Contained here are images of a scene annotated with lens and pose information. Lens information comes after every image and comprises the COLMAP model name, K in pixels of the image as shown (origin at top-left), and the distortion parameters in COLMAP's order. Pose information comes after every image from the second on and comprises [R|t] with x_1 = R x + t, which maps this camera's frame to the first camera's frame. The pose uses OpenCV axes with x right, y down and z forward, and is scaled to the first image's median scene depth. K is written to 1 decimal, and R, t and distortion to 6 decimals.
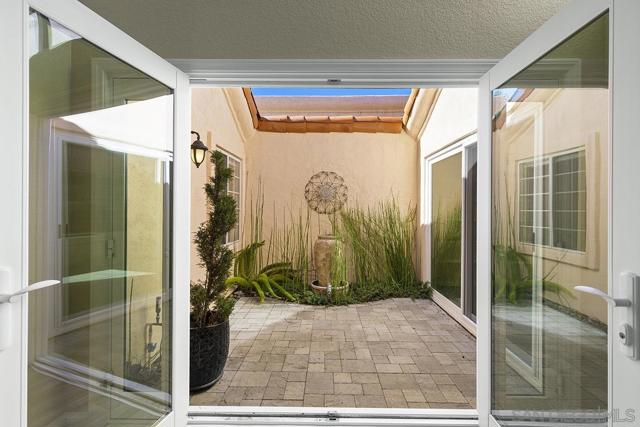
lens RADIAL K [[289.4, 0, 322.0], [0, 289.4, 212.0], [0, 0, 1]] dist [0.015853, -0.000513]
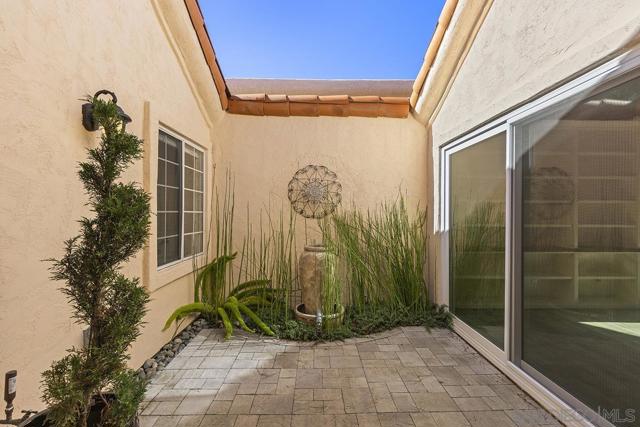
lens RADIAL K [[289.4, 0, 320.6], [0, 289.4, 213.7], [0, 0, 1]] dist [0.015853, -0.000513]
pose [[0.999351, -0.001782, 0.035984, 0.001952], [0.001991, 0.999981, -0.005796, -0.001885], [-0.035973, 0.005864, 0.999336, 0.231556]]
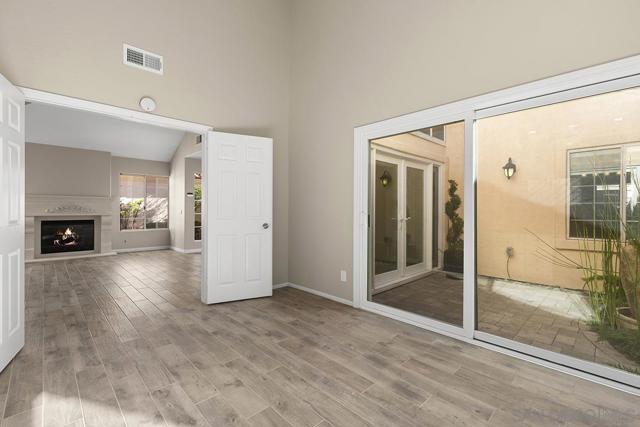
lens RADIAL K [[289.4, 0, 320.1], [0, 289.4, 209.3], [0, 0, 1]] dist [0.015853, -0.000513]
pose [[-0.706478, -0.007193, -0.707698, 1.031569], [-0.016277, 0.999849, 0.006087, 0.016284], [0.707548, 0.015819, -0.706488, 0.960712]]
